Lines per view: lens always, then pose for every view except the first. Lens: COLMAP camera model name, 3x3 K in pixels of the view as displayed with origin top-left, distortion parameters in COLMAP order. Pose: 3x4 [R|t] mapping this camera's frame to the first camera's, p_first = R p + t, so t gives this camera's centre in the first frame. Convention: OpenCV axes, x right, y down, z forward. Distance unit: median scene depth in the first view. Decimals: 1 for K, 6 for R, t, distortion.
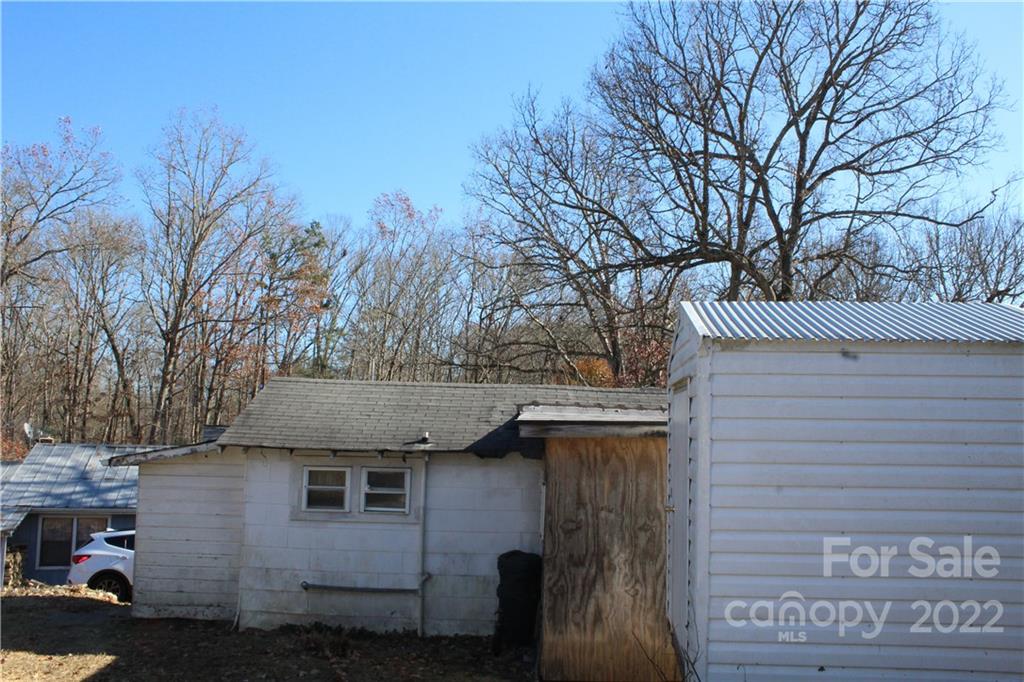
lens RADIAL K [[846.9, 0, 513.9], [0, 846.9, 343.4], [0, 0, 1]] dist [-0.166541, 0.142962]
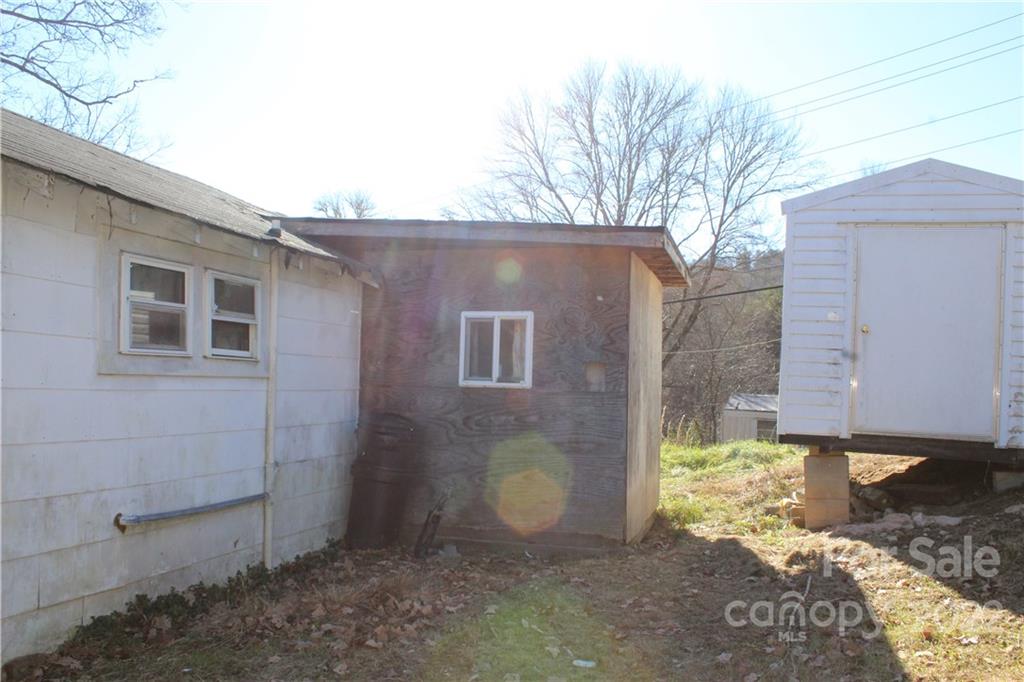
lens RADIAL K [[846.9, 0, 513.9], [0, 846.9, 343.4], [0, 0, 1]] dist [-0.166541, 0.142962]
pose [[0.258819, 0.034024, 0.965327, -0.364384], [-0.136513, 0.990637, 0.001685, 0.098946], [-0.956231, -0.132215, 0.261040, 0.410010]]
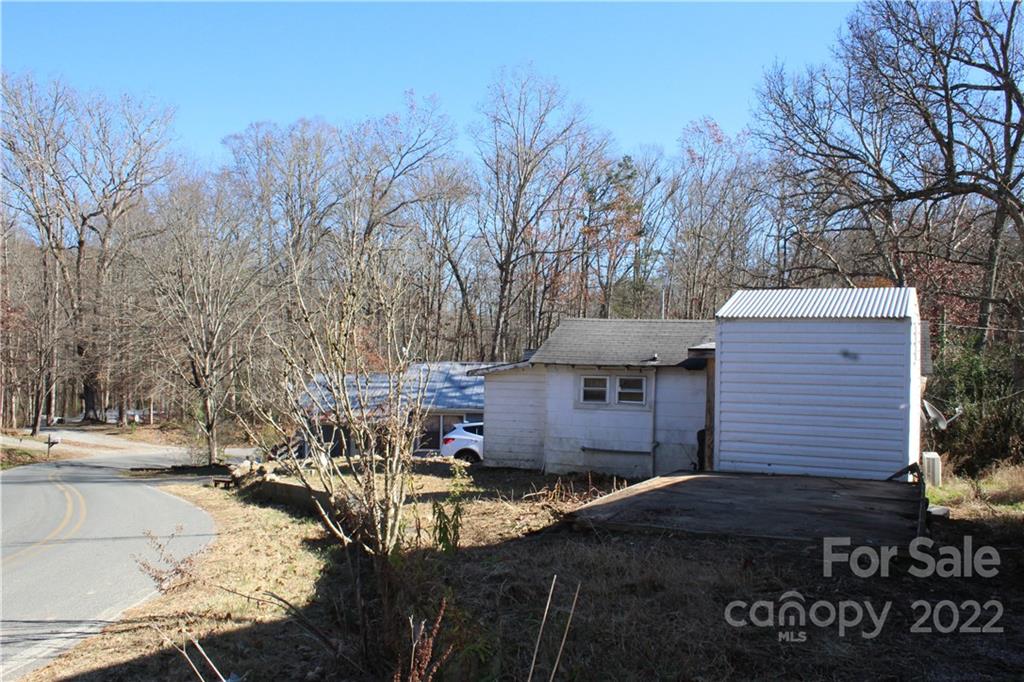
lens RADIAL K [[846.9, 0, 513.9], [0, 846.9, 343.4], [0, 0, 1]] dist [-0.166541, 0.142962]
pose [[0.925743, -0.006415, -0.378100, 0.147573], [0.044529, 0.994749, 0.092148, -0.042594], [0.375524, -0.102141, 0.921167, -0.328876]]
